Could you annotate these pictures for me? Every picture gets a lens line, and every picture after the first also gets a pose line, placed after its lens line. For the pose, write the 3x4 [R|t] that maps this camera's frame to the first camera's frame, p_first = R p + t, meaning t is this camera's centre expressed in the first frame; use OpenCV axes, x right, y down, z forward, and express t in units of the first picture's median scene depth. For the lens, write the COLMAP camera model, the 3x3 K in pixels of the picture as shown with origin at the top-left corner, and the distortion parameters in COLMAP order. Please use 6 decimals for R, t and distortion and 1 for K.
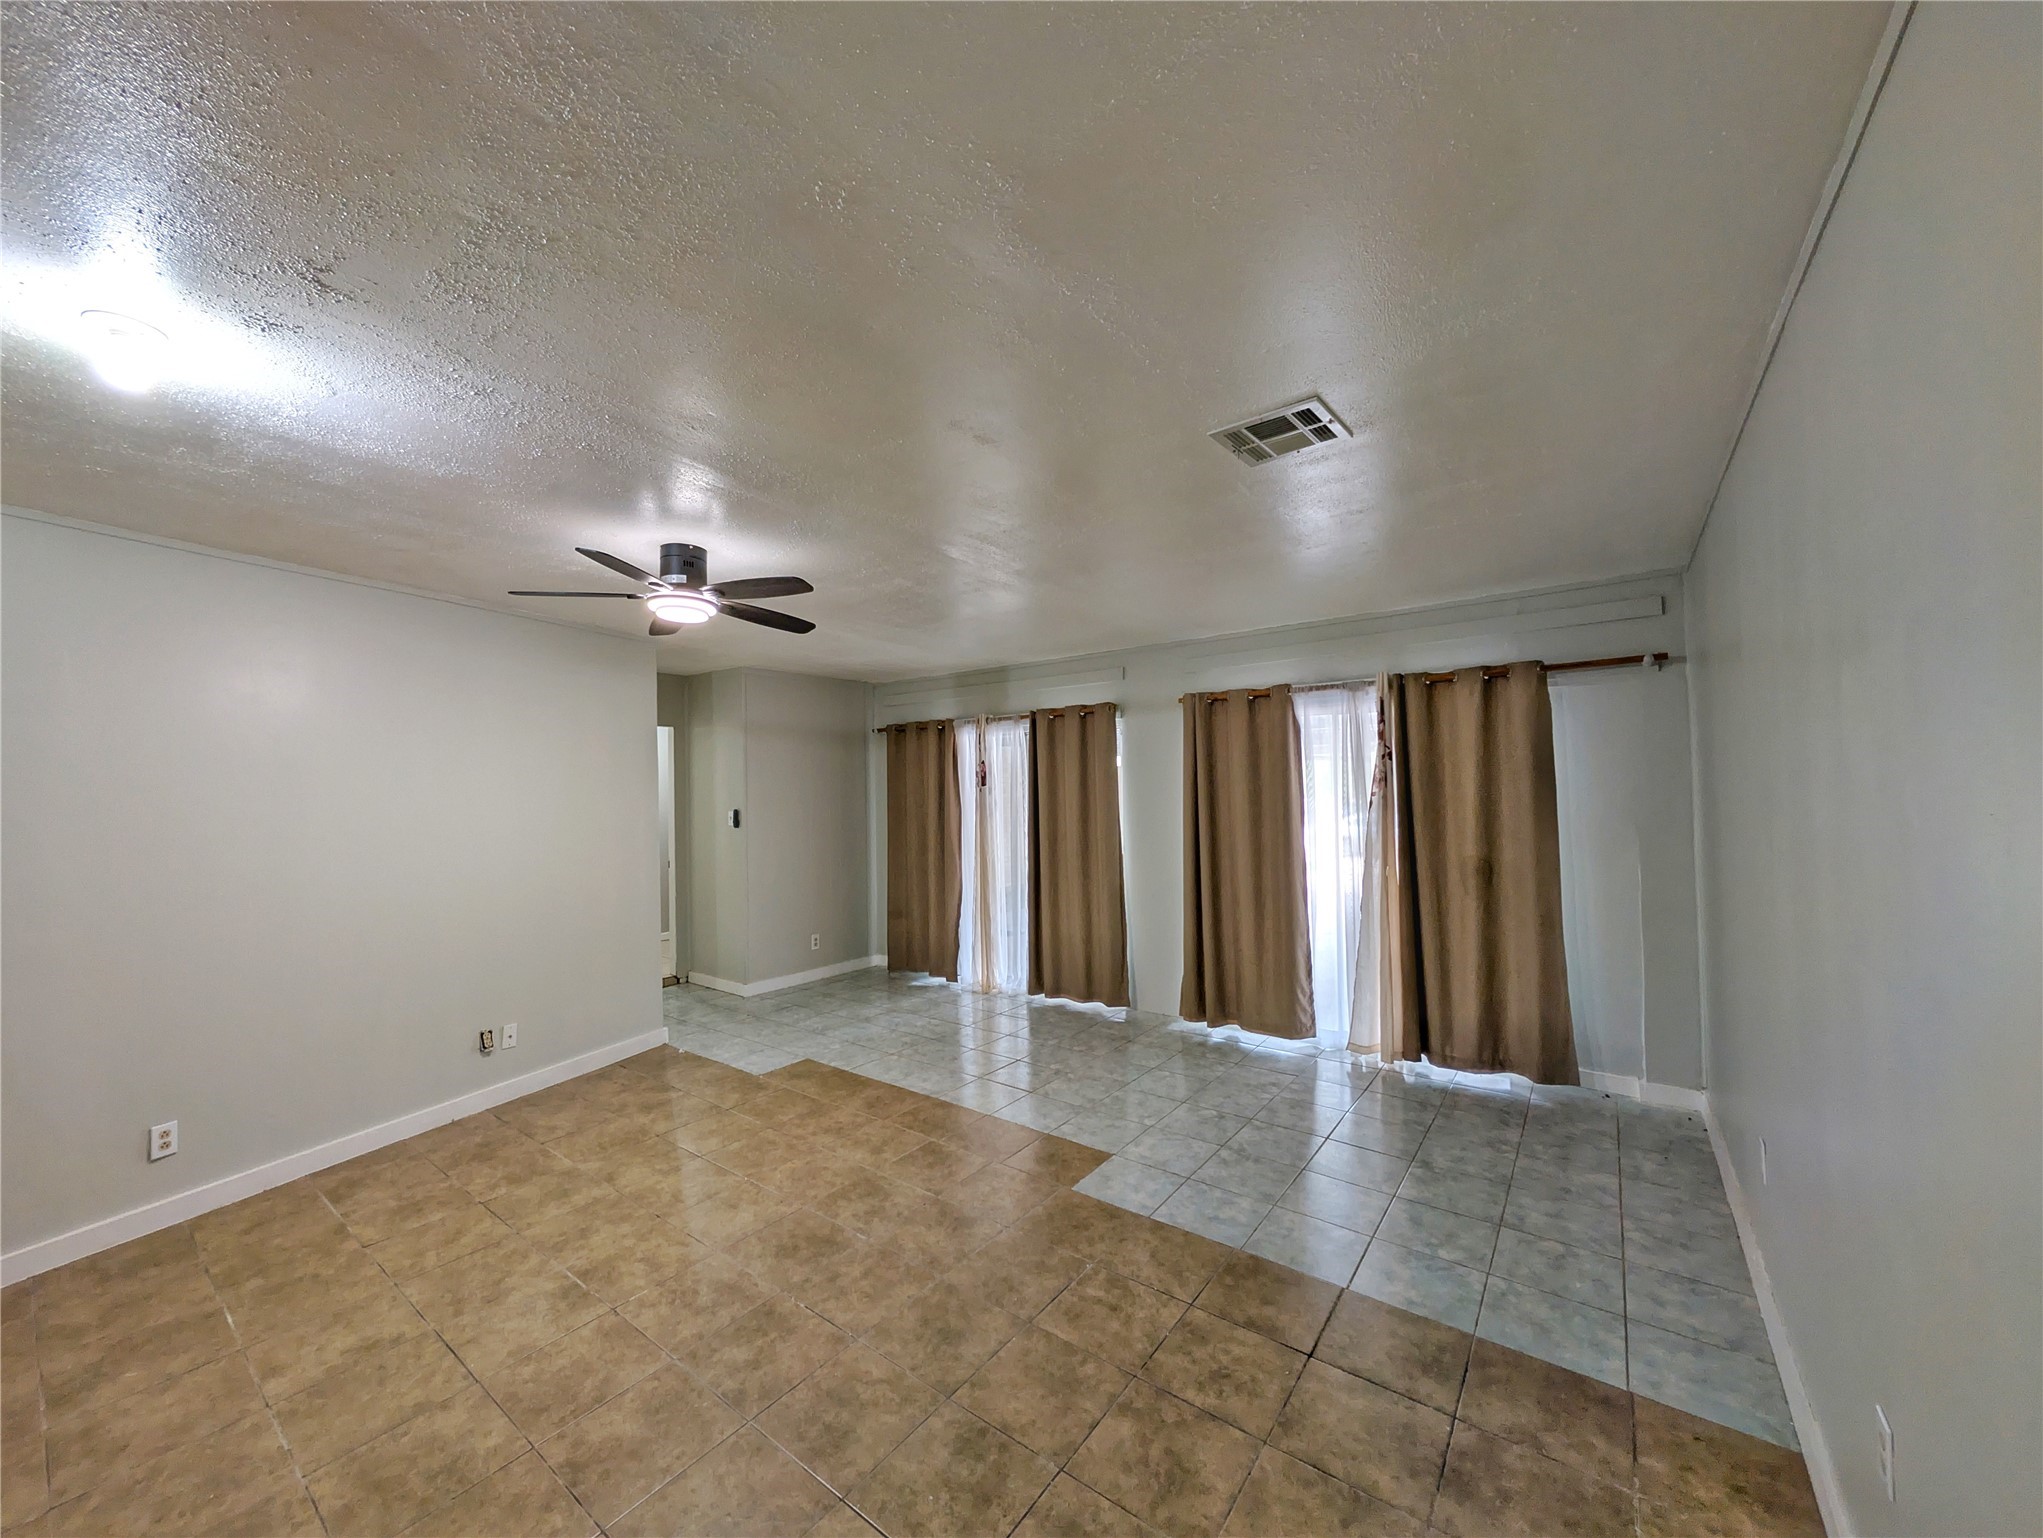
lens RADIAL K [[782.3, 0, 1021.5], [0, 782.3, 769.0], [0, 0, 1]] dist [0.003468, 0.000431]
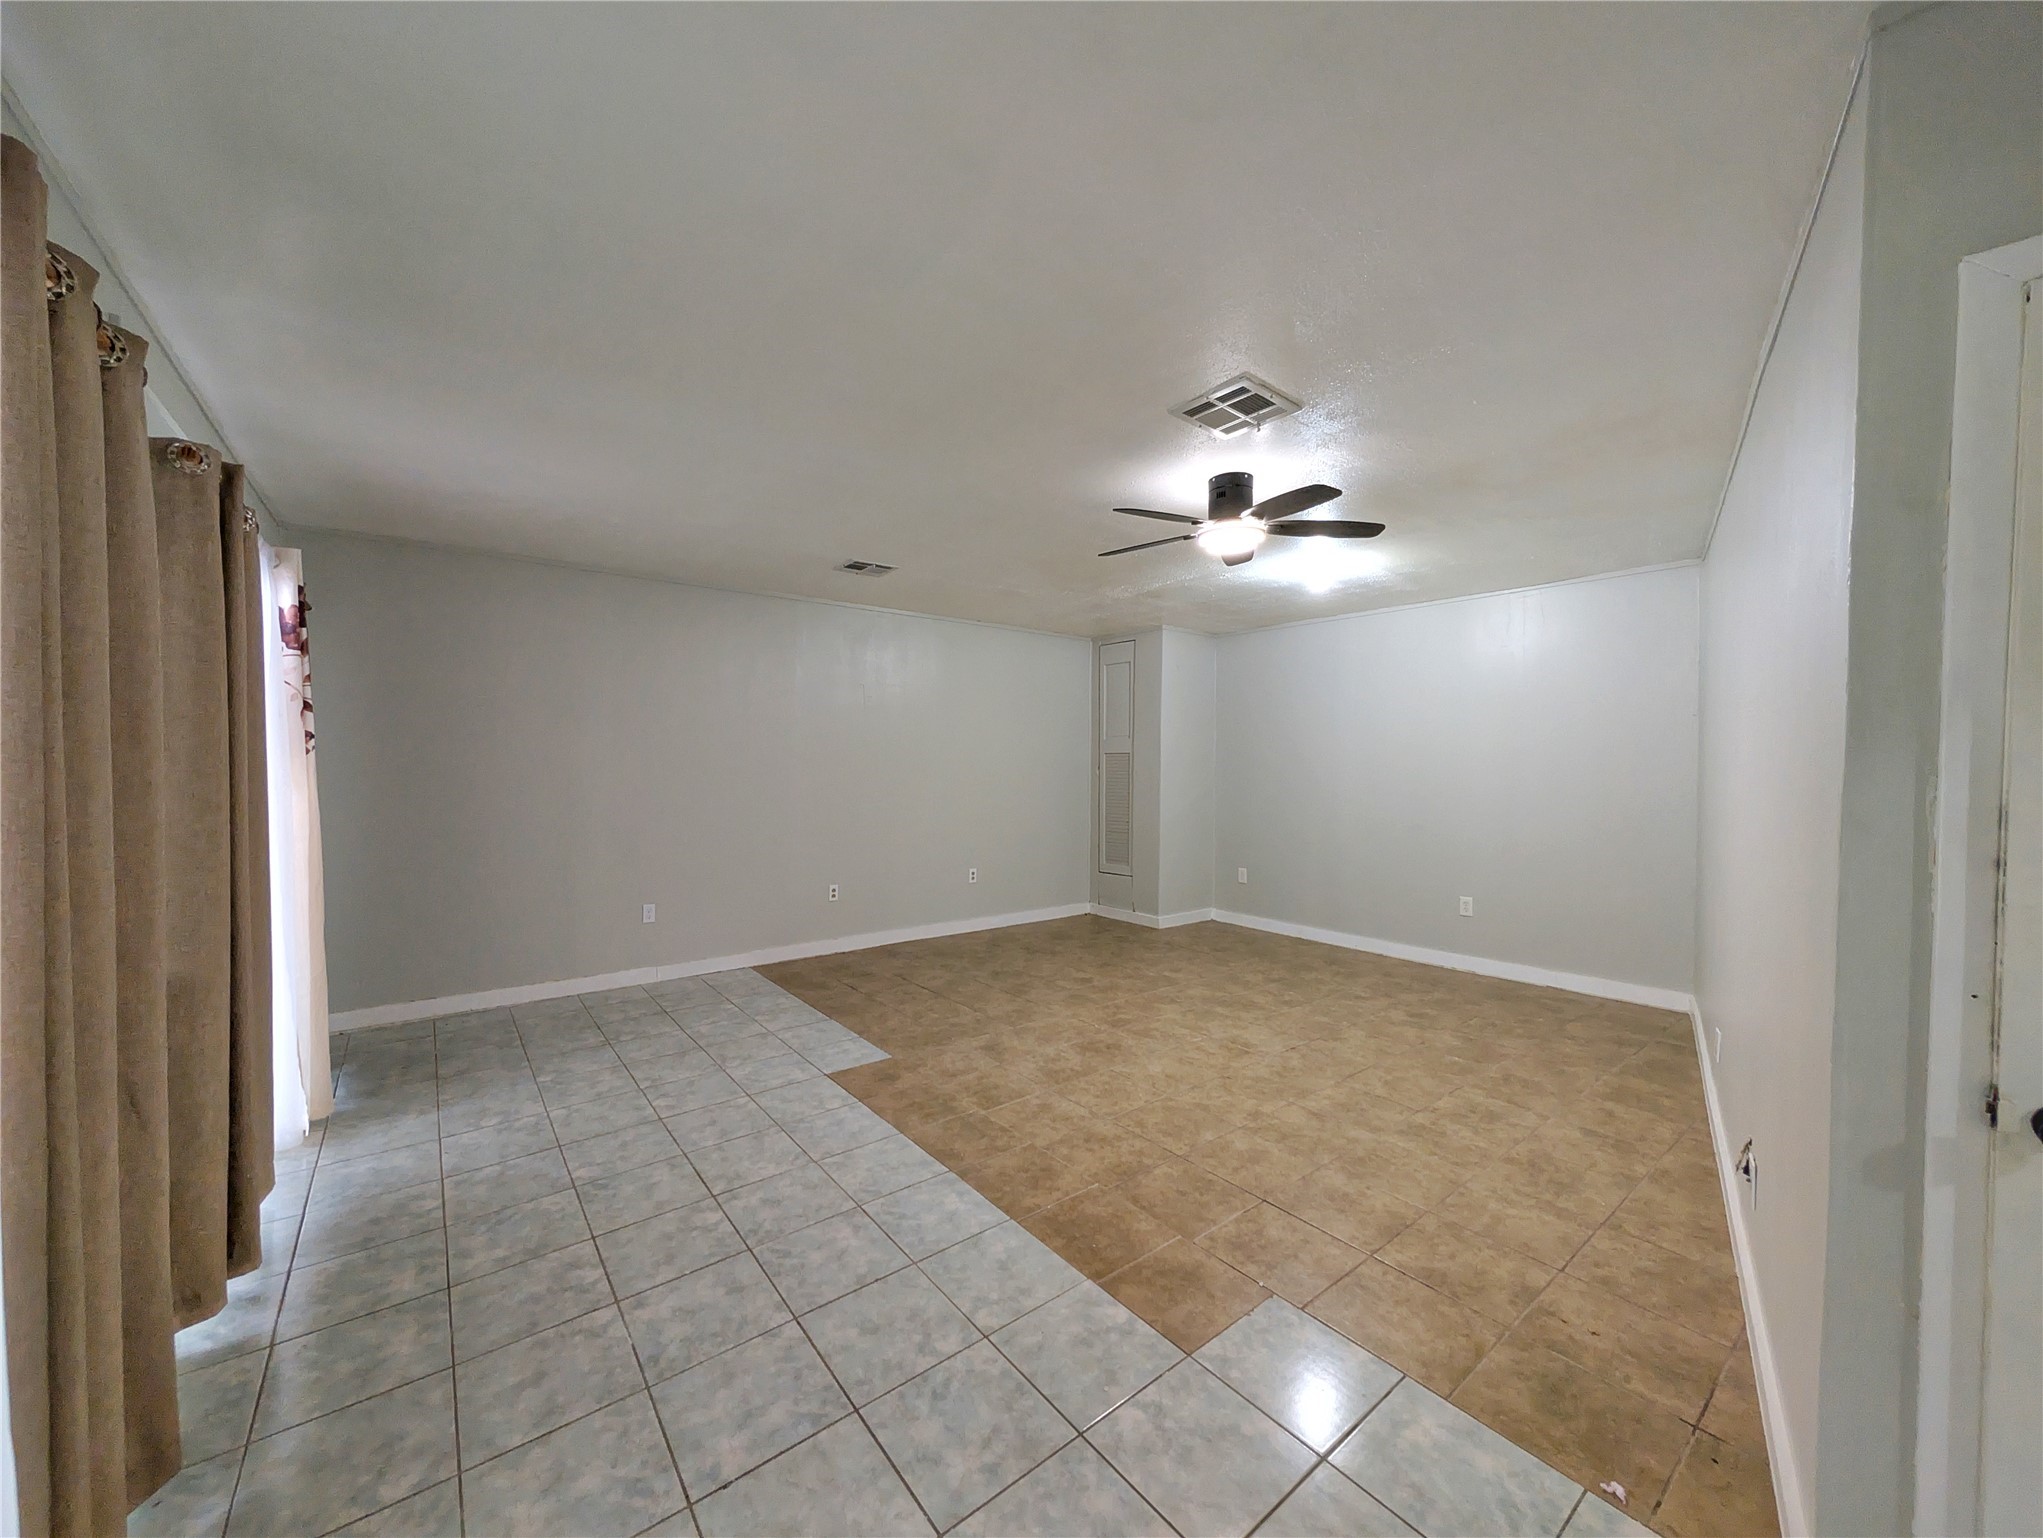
lens RADIAL K [[782.3, 0, 1021.5], [0, 782.3, 769.0], [0, 0, 1]] dist [0.003468, 0.000431]
pose [[-0.966450, 0.010475, 0.256641, -0.437059], [0.006275, 0.999833, -0.017181, 0.111347], [-0.256778, -0.014994, -0.966354, 2.088753]]
